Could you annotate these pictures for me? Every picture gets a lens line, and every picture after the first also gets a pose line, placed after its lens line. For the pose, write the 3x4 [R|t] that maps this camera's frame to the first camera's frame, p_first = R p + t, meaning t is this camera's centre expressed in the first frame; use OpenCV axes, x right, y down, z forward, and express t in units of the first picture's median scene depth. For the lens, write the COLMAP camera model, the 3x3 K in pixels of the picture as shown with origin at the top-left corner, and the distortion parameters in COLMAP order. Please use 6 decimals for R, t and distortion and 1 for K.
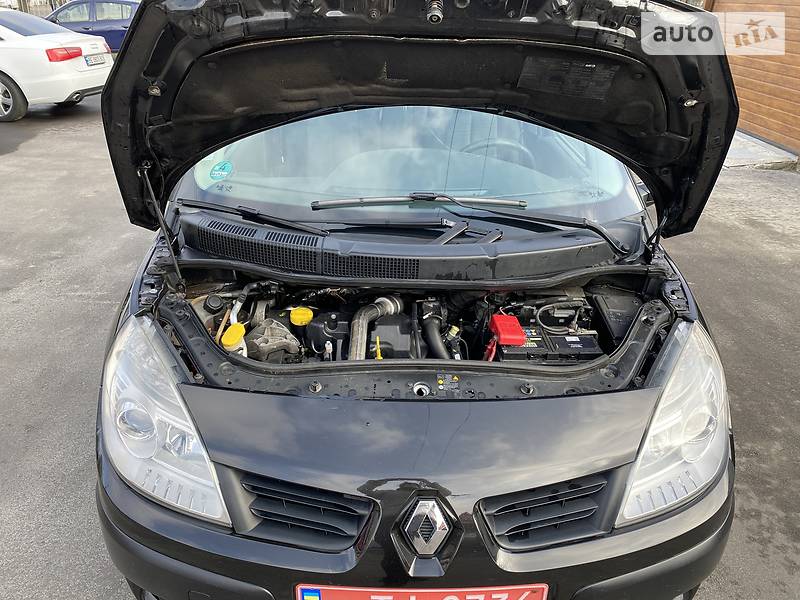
lens RADIAL K [[619.4, 0, 398.2], [0, 619.4, 295.0], [0, 0, 1]] dist [0.071938, -0.145565]
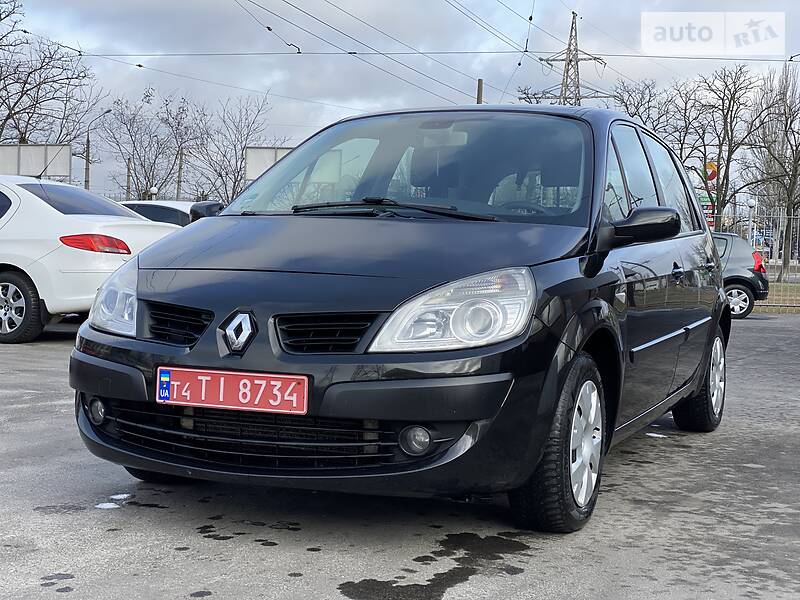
lens RADIAL K [[1183.3, 0, 401.8], [0, 1183.3, 300.4], [0, 0, 1]] dist [0.148654, -0.066971]
pose [[0.906907, 0.020933, -0.420810, 1.178999], [-0.190225, 0.911519, -0.364620, 0.943803], [0.375943, 0.410725, 0.830645, -0.910492]]
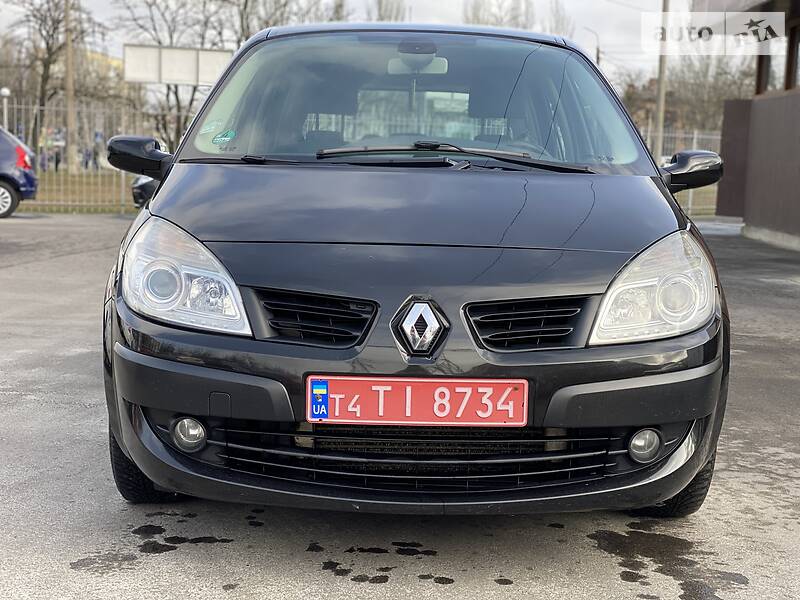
lens RADIAL K [[1183.3, 0, 401.8], [0, 1183.3, 300.4], [0, 0, 1]] dist [0.148654, -0.066971]
pose [[0.999886, 0.006123, -0.013821, 0.030156], [-0.010280, 0.945752, -0.324727, 0.787668], [0.011083, 0.324832, 0.945707, -0.834604]]
